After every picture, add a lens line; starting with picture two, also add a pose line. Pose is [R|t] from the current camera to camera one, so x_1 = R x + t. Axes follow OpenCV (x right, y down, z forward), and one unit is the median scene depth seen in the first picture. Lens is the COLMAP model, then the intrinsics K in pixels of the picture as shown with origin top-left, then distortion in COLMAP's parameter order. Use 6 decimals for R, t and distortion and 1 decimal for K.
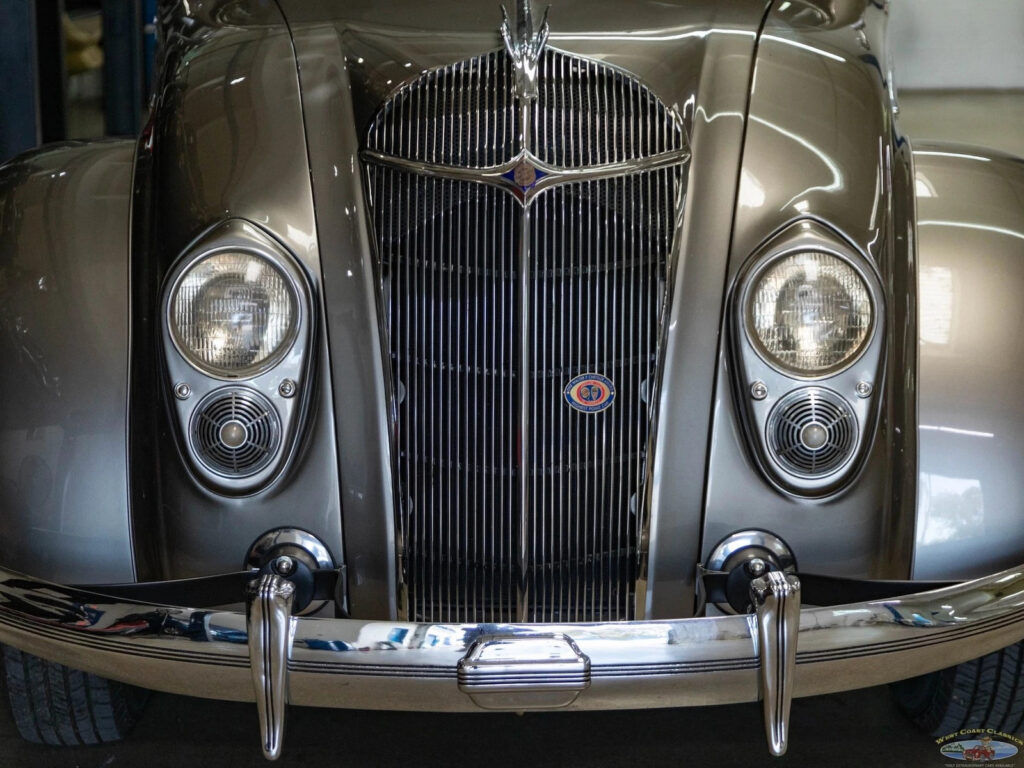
lens RADIAL K [[2614.0, 0, 512.0], [0, 2614.0, 384.0], [0, 0, 1]] dist [0.062012, 0.180075]
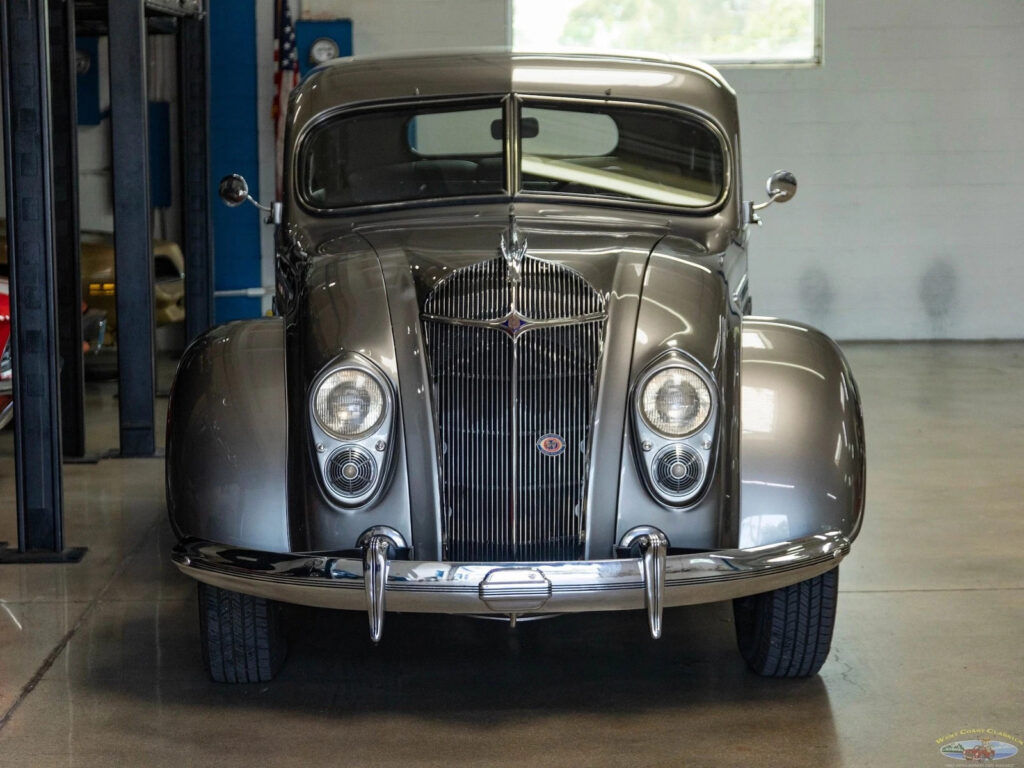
lens RADIAL K [[3171.4, 0, 512.0], [0, 3171.4, 384.0], [0, 0, 1]] dist [0.056499, -0.314676]
pose [[0.999977, -0.005306, 0.004328, -0.006008], [0.005824, 0.991488, -0.130070, 0.239417], [-0.003601, 0.130092, 0.991495, -1.130892]]
